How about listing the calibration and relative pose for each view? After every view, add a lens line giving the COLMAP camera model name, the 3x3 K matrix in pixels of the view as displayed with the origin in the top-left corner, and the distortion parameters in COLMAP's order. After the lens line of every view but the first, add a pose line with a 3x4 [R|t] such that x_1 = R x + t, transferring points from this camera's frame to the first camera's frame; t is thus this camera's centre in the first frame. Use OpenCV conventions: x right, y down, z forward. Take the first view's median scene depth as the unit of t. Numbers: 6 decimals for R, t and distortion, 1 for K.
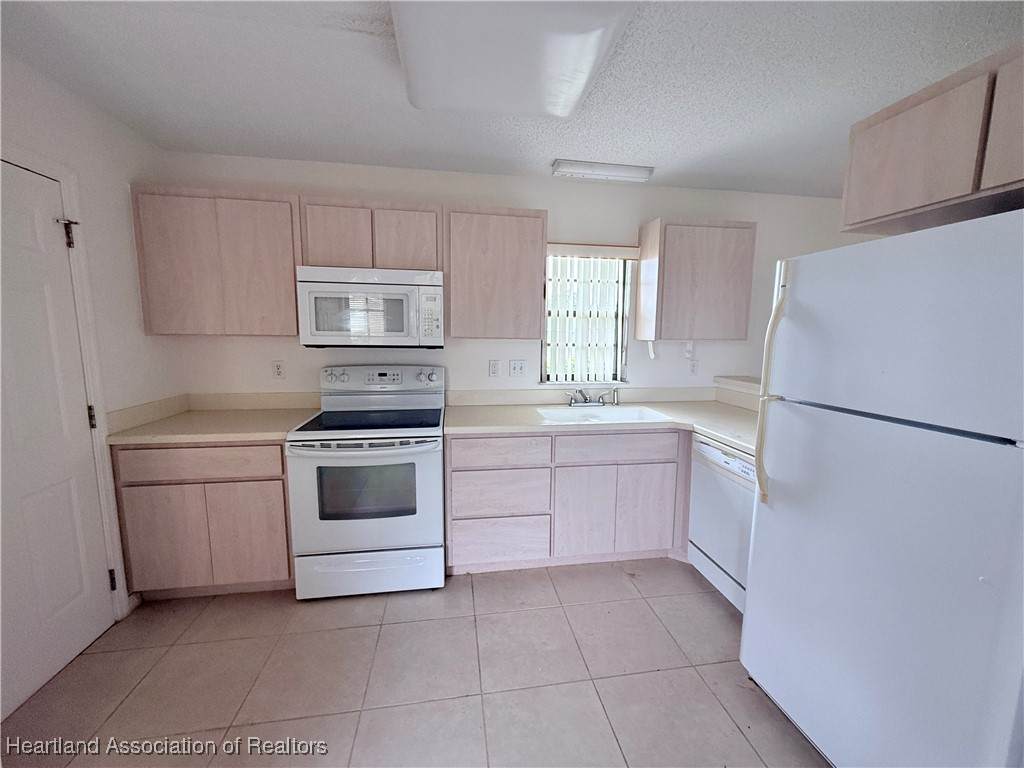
lens RADIAL K [[410.6, 0, 514.4], [0, 410.6, 383.6], [0, 0, 1]] dist [-0.001057, -0.000461]
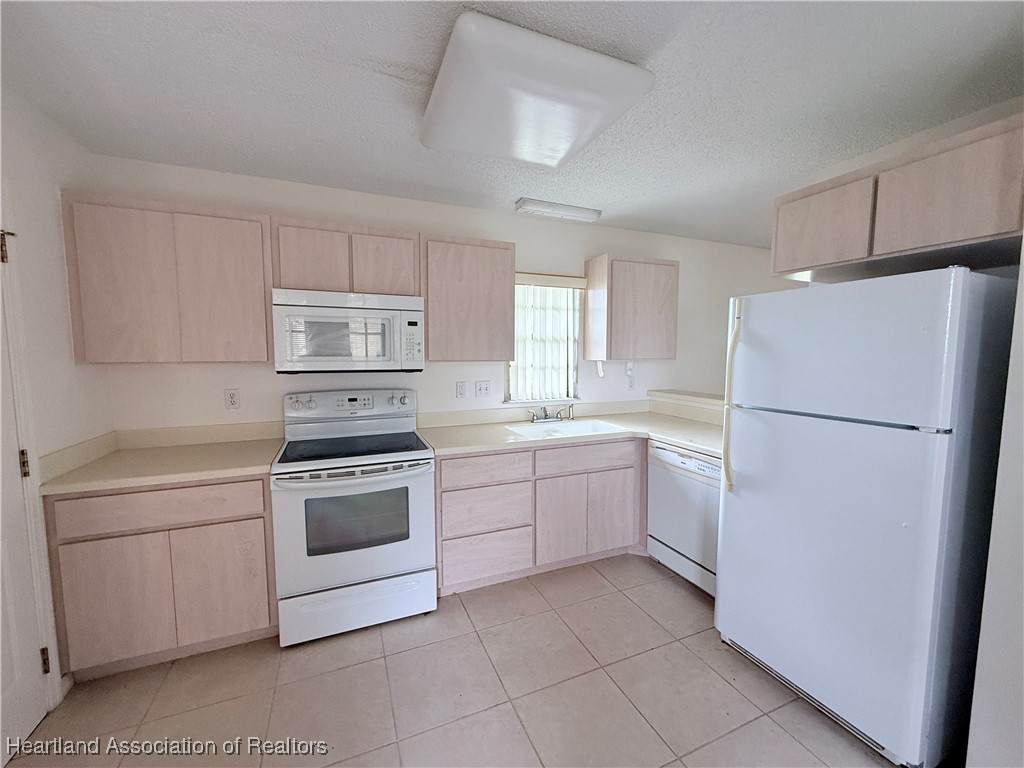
lens RADIAL K [[410.2, 0, 511.6], [0, 410.2, 385.7], [0, 0, 1]] dist [0.000235, -0.000018]
pose [[0.971372, -0.029648, 0.235708, -0.218127], [0.039627, 0.998503, -0.037713, -0.004619], [-0.234237, 0.045974, 0.971092, -0.040255]]
